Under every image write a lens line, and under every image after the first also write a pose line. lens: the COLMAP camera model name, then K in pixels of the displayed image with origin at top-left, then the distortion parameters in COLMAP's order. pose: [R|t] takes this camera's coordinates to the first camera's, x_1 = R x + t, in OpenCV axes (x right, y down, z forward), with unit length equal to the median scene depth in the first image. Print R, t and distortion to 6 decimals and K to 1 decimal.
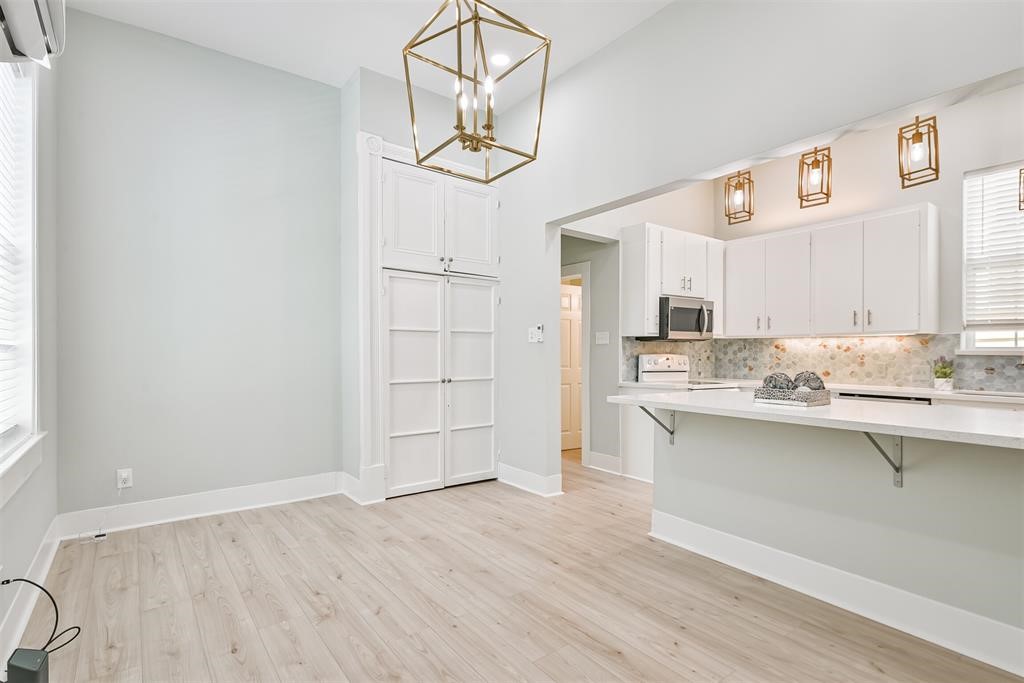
lens RADIAL K [[493.6, 0, 514.8], [0, 493.6, 352.5], [0, 0, 1]] dist [0.026614, -0.011699]
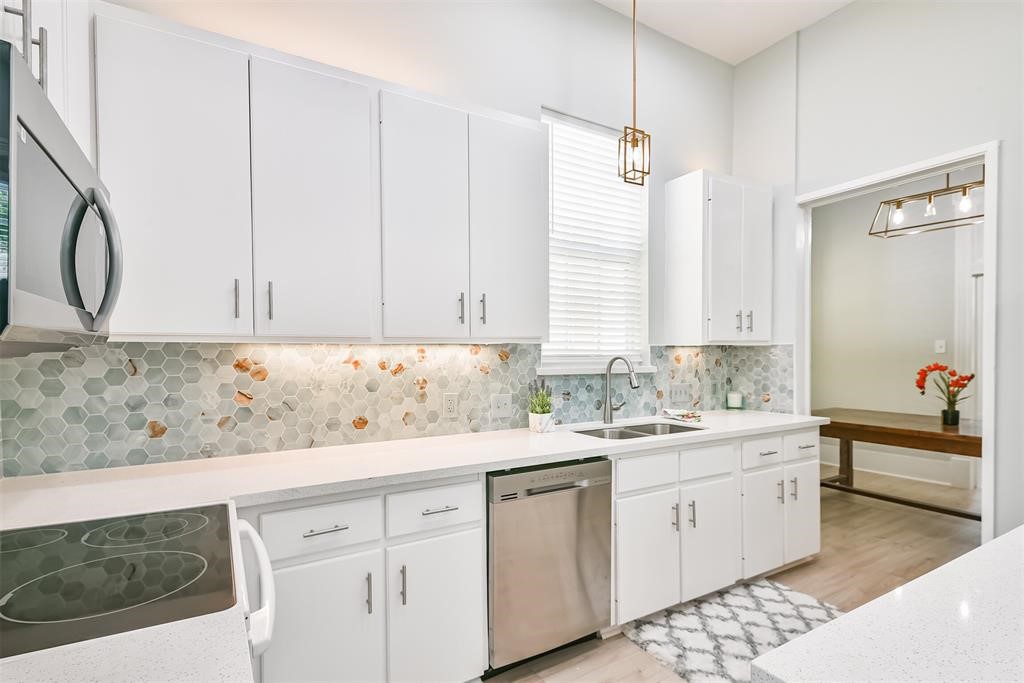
lens RADIAL K [[499.8, 0, 516.7], [0, 499.8, 359.6], [0, 0, 1]] dist [0.020484, -0.012713]
pose [[0.107708, -0.018585, 0.994009, 0.179165], [0.004769, 0.999823, 0.018177, -0.024243], [-0.994171, 0.002783, 0.107778, 0.806723]]
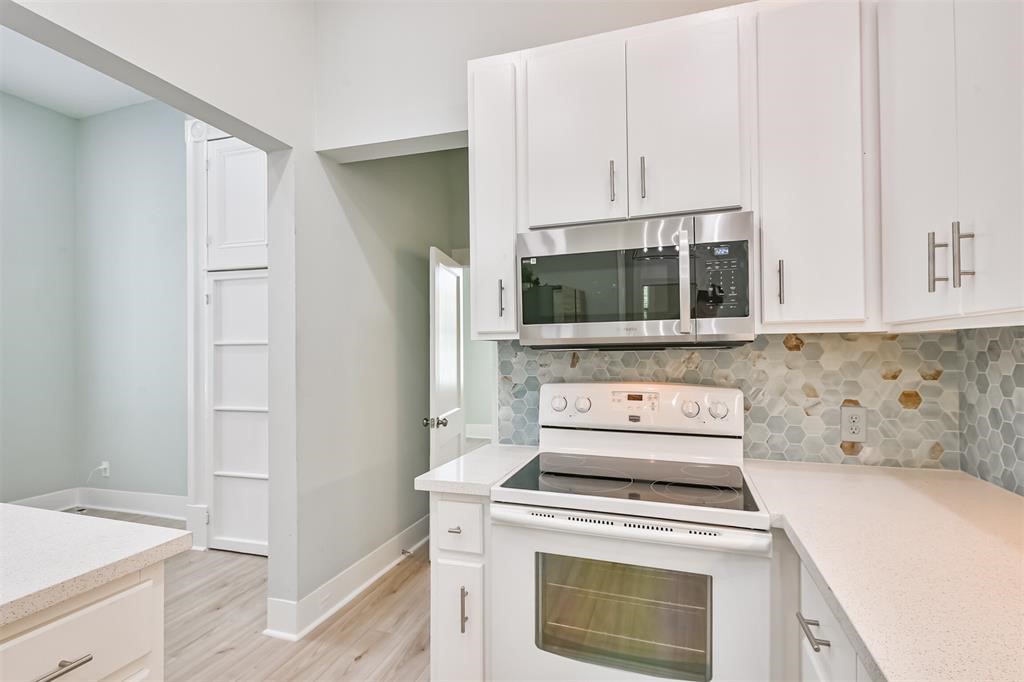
lens RADIAL K [[505.4, 0, 510.6], [0, 505.4, 348.6], [0, 0, 1]] dist [0.019013, -0.011220]
pose [[0.569776, -0.012391, -0.821706, 0.592097], [0.012576, 0.999901, -0.006358, -0.022807], [0.821704, -0.006711, 0.569876, 0.748381]]
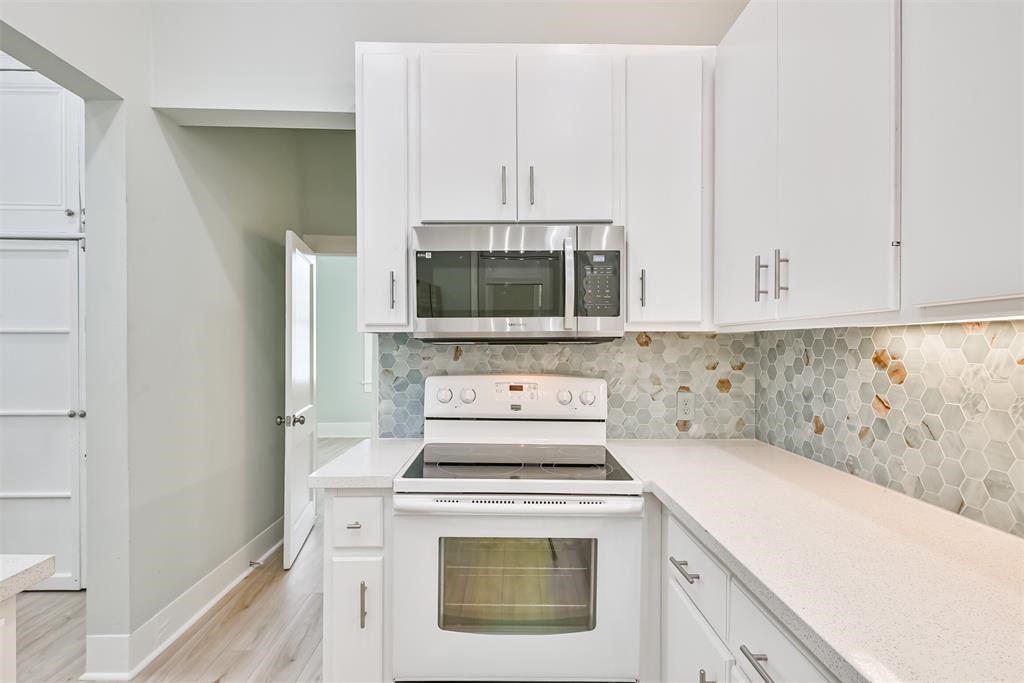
lens RADIAL K [[502.6, 0, 513.4], [0, 502.6, 351.1], [0, 0, 1]] dist [0.010038, -0.000866]
pose [[0.808336, 0.003695, -0.588709, 0.570546], [0.002242, 0.999954, 0.009355, -0.021167], [0.588717, -0.008881, 0.808291, 0.709129]]
